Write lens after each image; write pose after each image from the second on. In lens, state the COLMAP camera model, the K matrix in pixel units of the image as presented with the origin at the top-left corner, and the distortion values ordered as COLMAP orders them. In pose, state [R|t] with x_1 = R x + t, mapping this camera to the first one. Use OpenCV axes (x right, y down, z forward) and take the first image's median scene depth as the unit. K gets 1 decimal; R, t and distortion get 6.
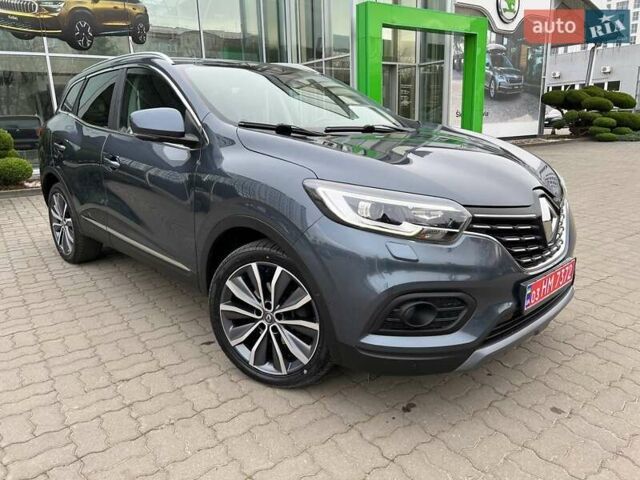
lens RADIAL K [[480.4, 0, 317.9], [0, 480.4, 243.4], [0, 0, 1]] dist [0.064217, -0.070288]
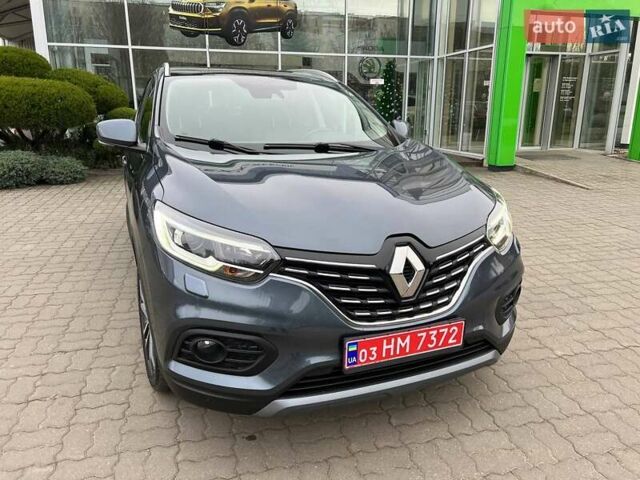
lens RADIAL K [[480.4, 0, 323.0], [0, 480.4, 238.5], [0, 0, 1]] dist [0.064217, -0.070288]
pose [[0.930405, 0.126498, -0.344014, 0.534441], [-0.119814, 0.991961, 0.040711, -0.108254], [0.346398, 0.003340, 0.938082, 0.109142]]
